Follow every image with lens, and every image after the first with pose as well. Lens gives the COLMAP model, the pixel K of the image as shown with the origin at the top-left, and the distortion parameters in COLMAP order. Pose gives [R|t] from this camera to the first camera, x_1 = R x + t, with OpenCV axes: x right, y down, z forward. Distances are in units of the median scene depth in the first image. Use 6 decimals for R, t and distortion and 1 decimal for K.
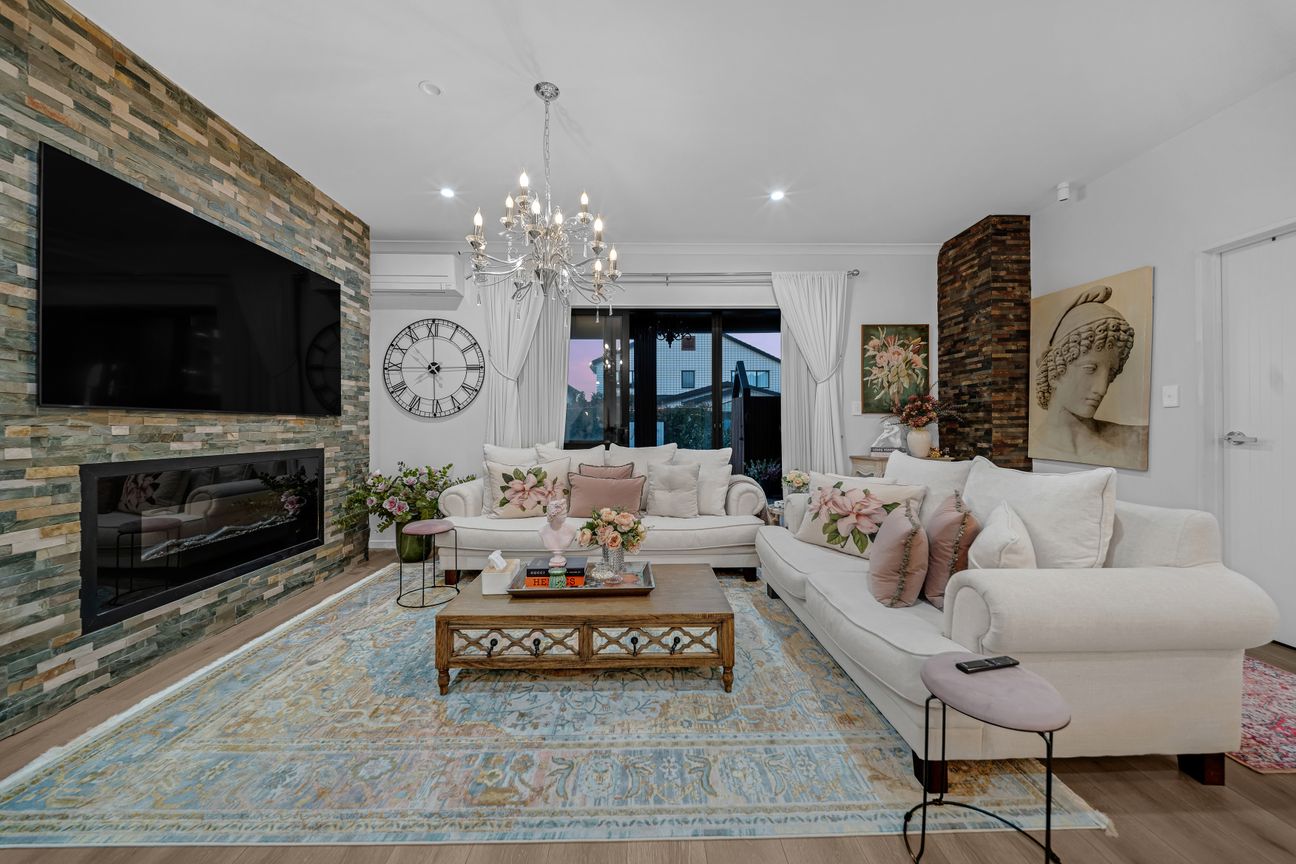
lens RADIAL K [[476.9, 0, 650.9], [0, 476.9, 428.3], [0, 0, 1]] dist [-0.007038, -0.000110]
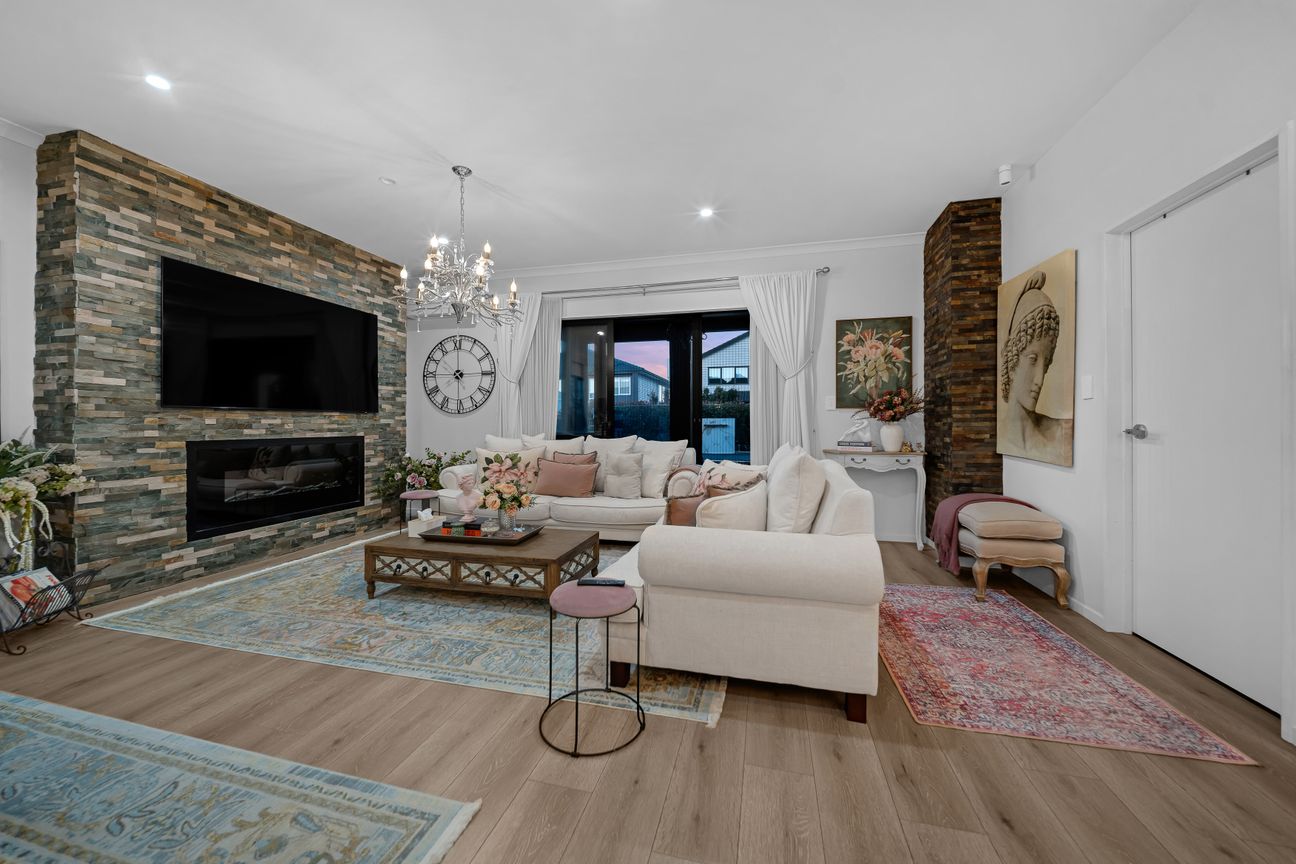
lens RADIAL K [[476.9, 0, 641.7], [0, 476.9, 427.2], [0, 0, 1]] dist [-0.007038, -0.000110]
pose [[0.967586, 0.002781, -0.252528, 0.507374], [-0.001814, 0.999990, 0.004060, 0.010784], [0.252537, -0.003470, 0.967581, -0.148313]]
